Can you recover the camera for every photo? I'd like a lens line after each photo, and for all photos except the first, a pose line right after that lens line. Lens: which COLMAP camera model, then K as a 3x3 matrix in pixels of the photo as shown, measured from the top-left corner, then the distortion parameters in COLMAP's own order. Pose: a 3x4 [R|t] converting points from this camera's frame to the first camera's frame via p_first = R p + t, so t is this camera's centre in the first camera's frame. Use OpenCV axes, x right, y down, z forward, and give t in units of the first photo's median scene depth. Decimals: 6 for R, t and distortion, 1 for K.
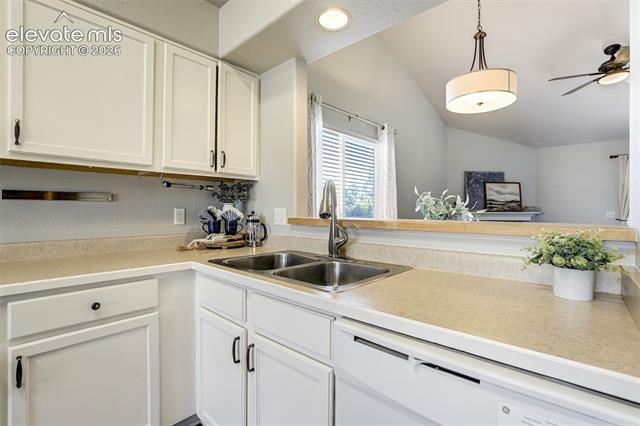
lens RADIAL K [[299.0, 0, 334.9], [0, 299.0, 207.1], [0, 0, 1]] dist [-0.002949, -0.000722]
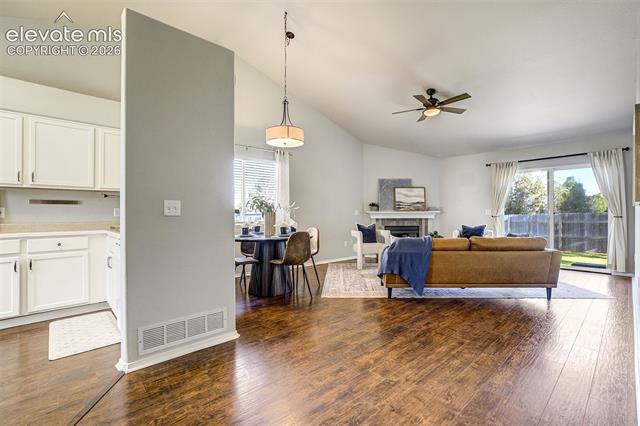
lens RADIAL K [[288.2, 0, 320.0], [0, 288.2, 213.0], [0, 0, 1]] dist [-0.022581, 0.000198]
pose [[0.994503, -0.011332, -0.104089, 0.328956], [0.011789, 0.999923, 0.003779, 0.015216], [0.104038, -0.004986, 0.994561, -0.230029]]
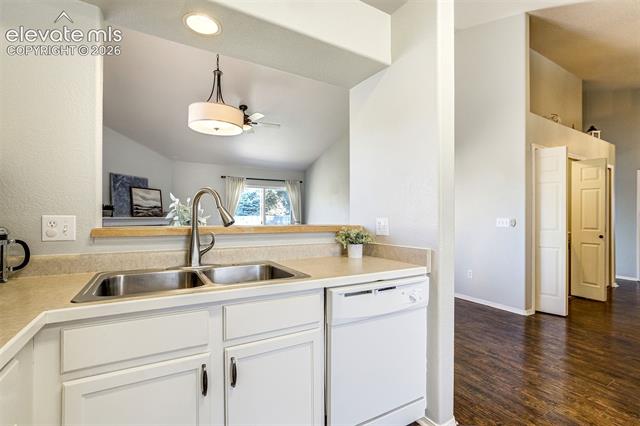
lens RADIAL K [[299.1, 0, 322.5], [0, 299.1, 217.0], [0, 0, 1]] dist [-0.002147, 0.000409]
pose [[0.351779, -0.005567, 0.936067, -0.202297], [-0.012944, 0.999858, 0.010811, -0.002720], [-0.935994, -0.015920, 0.351657, 0.067920]]
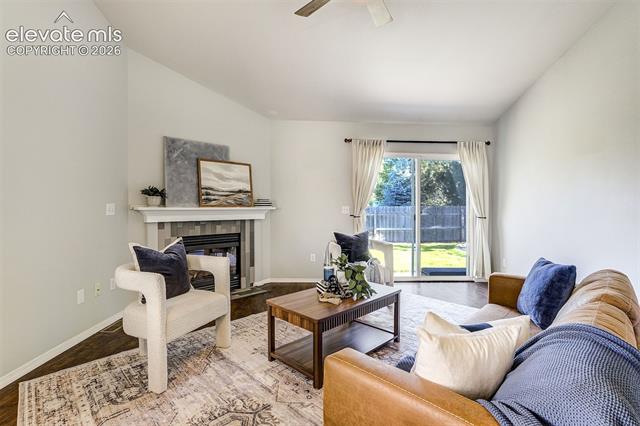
lens RADIAL K [[312.6, 0, 320.0], [0, 312.6, 213.0], [0, 0, 1]] dist [-0.002719, -0.000204]
pose [[0.759885, -0.017094, 0.649833, 0.282131], [-0.005389, 0.999454, 0.032593, 0.006630], [-0.650035, -0.028269, 0.759378, 0.357121]]
